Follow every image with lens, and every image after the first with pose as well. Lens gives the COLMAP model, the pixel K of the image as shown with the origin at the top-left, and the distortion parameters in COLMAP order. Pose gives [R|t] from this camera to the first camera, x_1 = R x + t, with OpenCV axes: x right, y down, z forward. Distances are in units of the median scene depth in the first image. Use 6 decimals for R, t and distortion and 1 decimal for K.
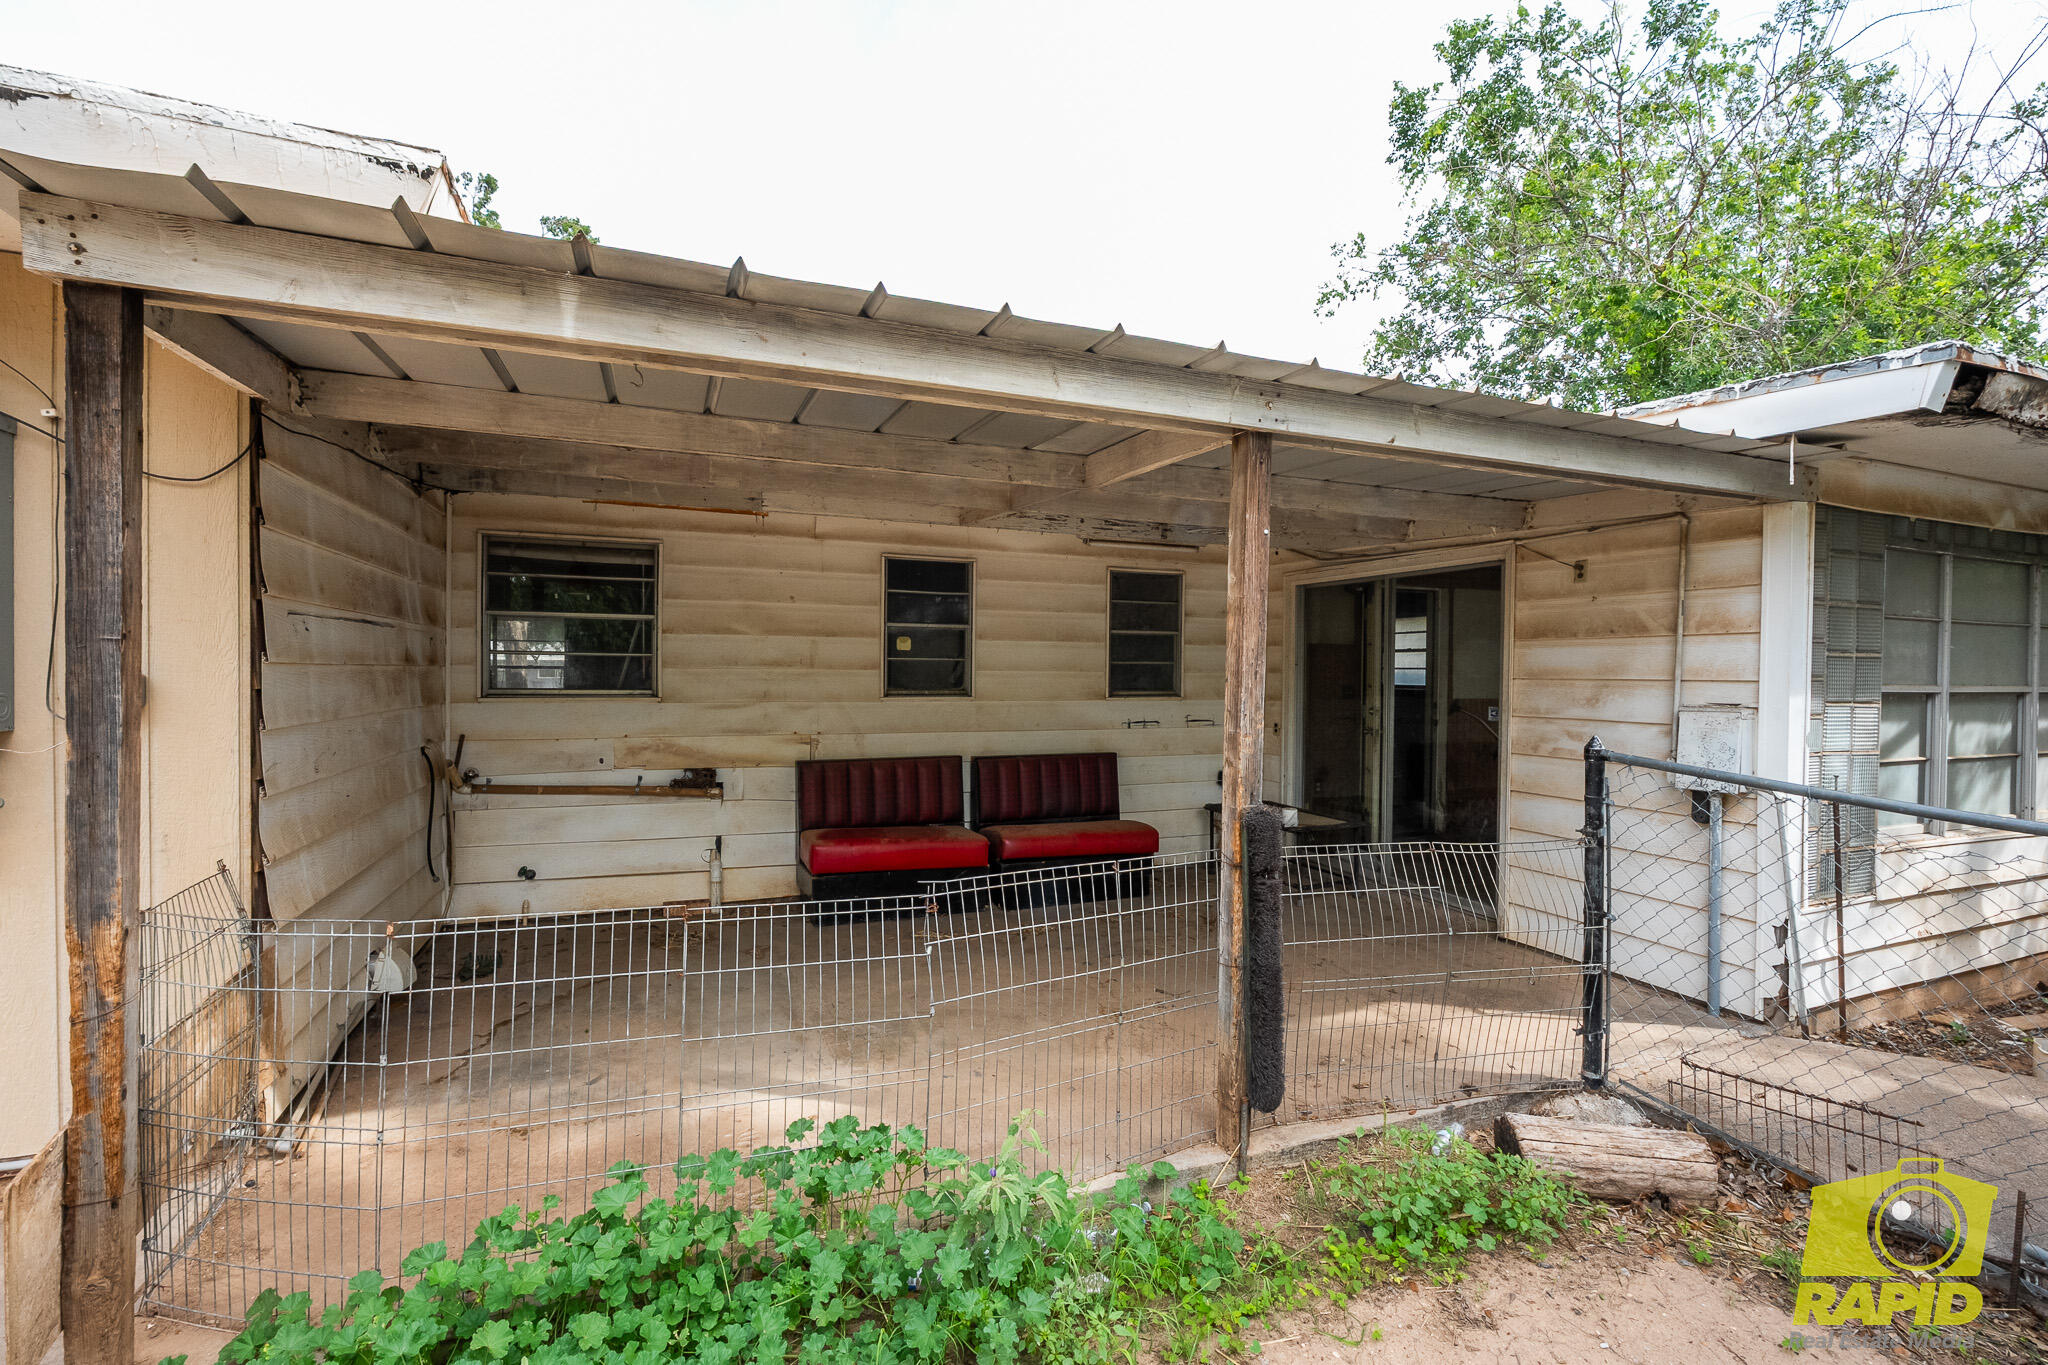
lens RADIAL K [[896.0, 0, 1024.3], [0, 896.0, 674.6], [0, 0, 1]] dist [-0.007726, 0.001601]
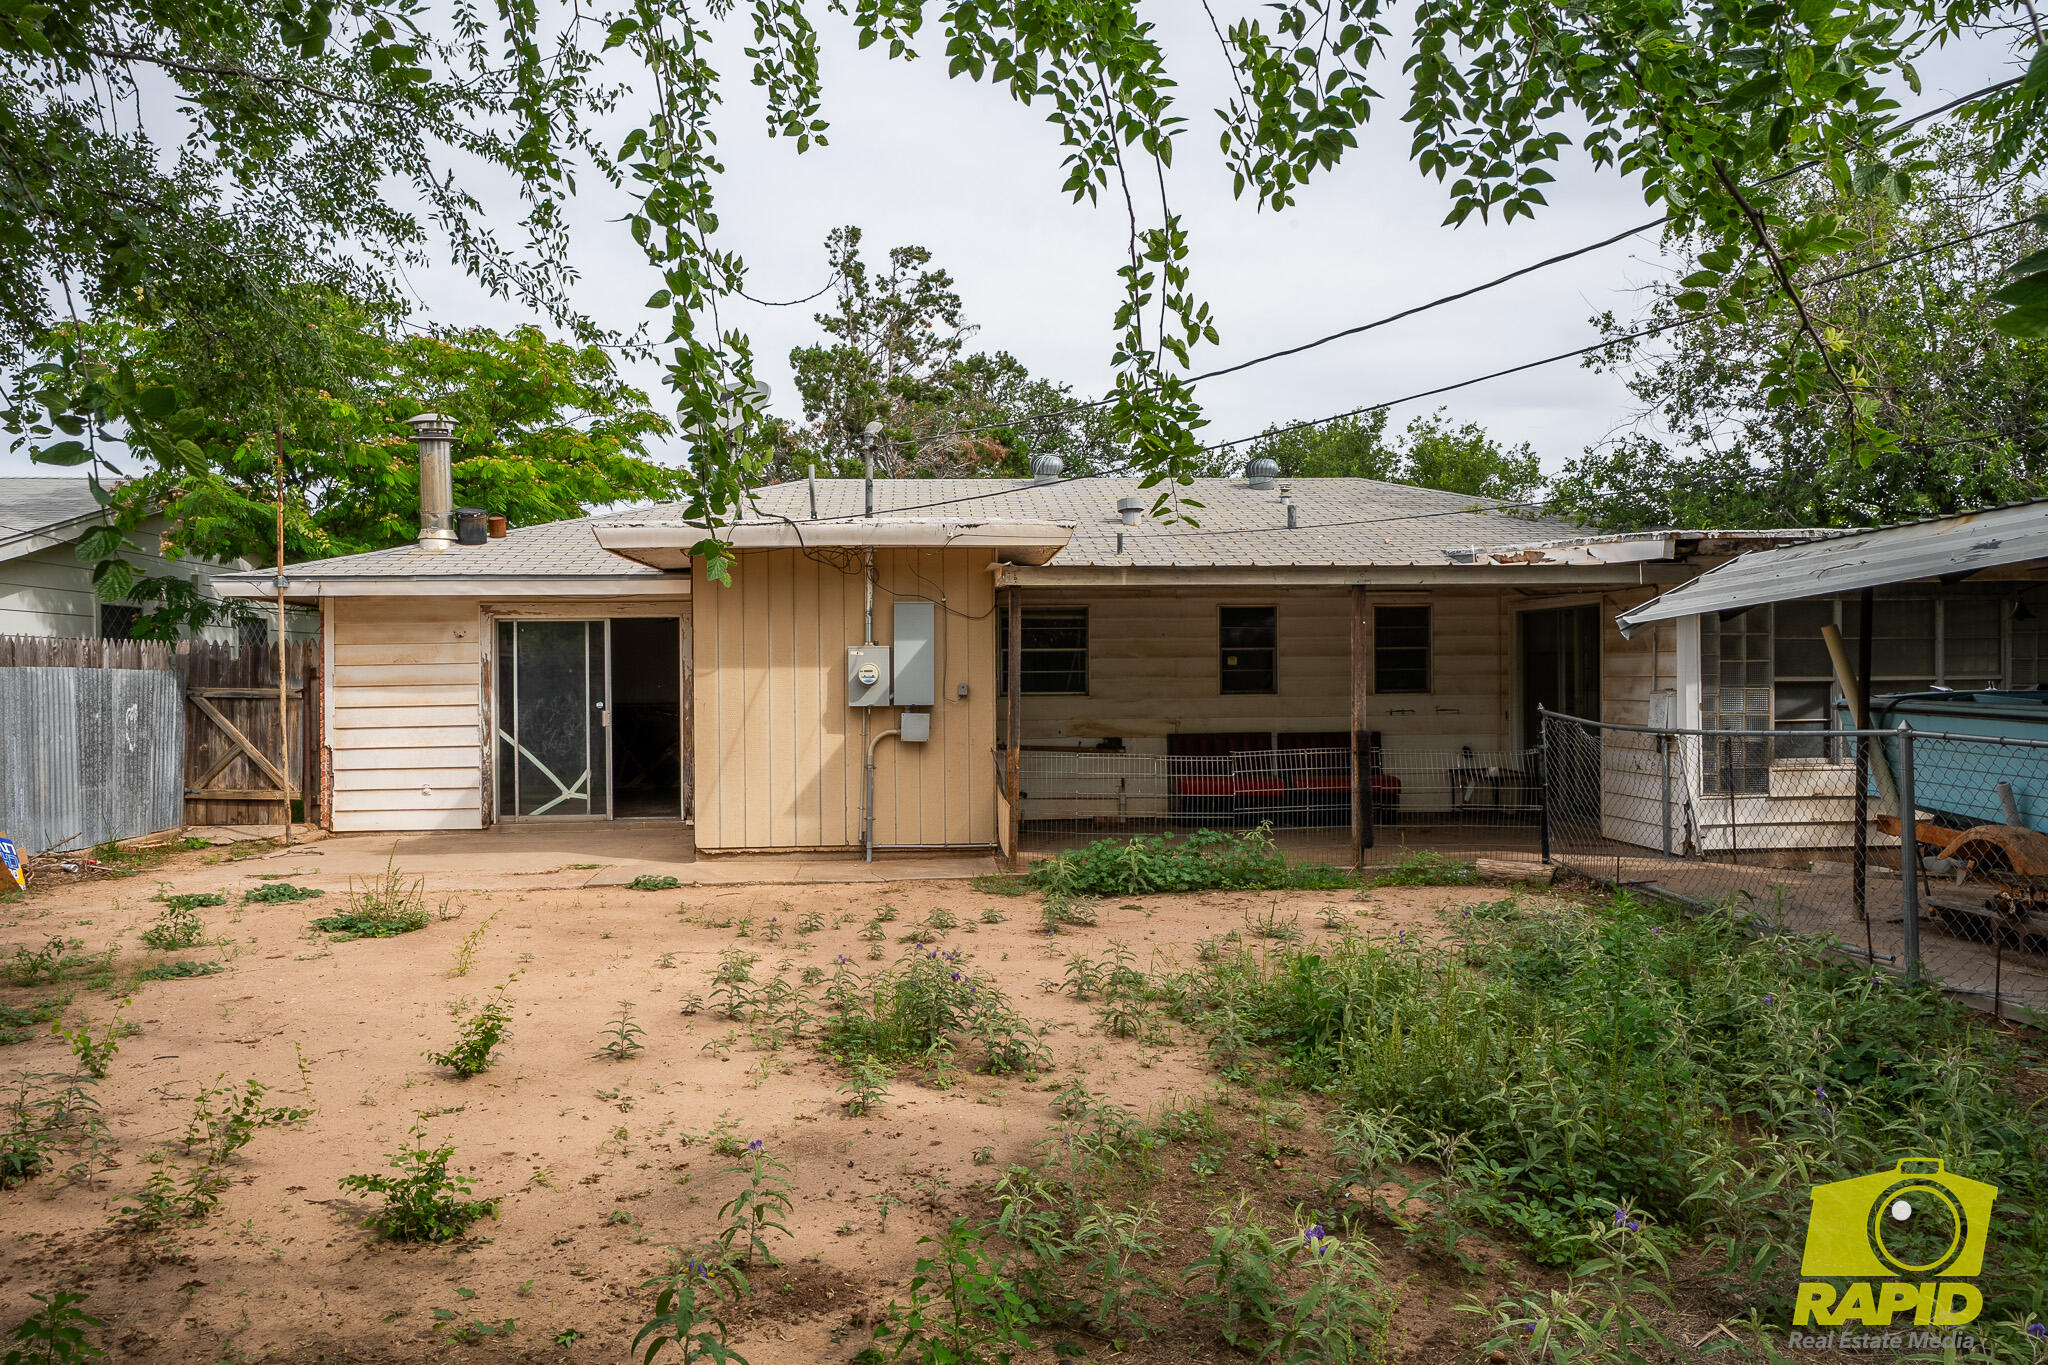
lens RADIAL K [[1364.3, 0, 1023.5], [0, 1364.3, 693.5], [0, 0, 1]] dist [0.001898, -0.000842]
pose [[0.954008, -0.012709, -0.299511, 0.258034], [0.015629, 0.999851, 0.007356, -0.000133], [0.299373, -0.011699, 0.954064, -1.549015]]
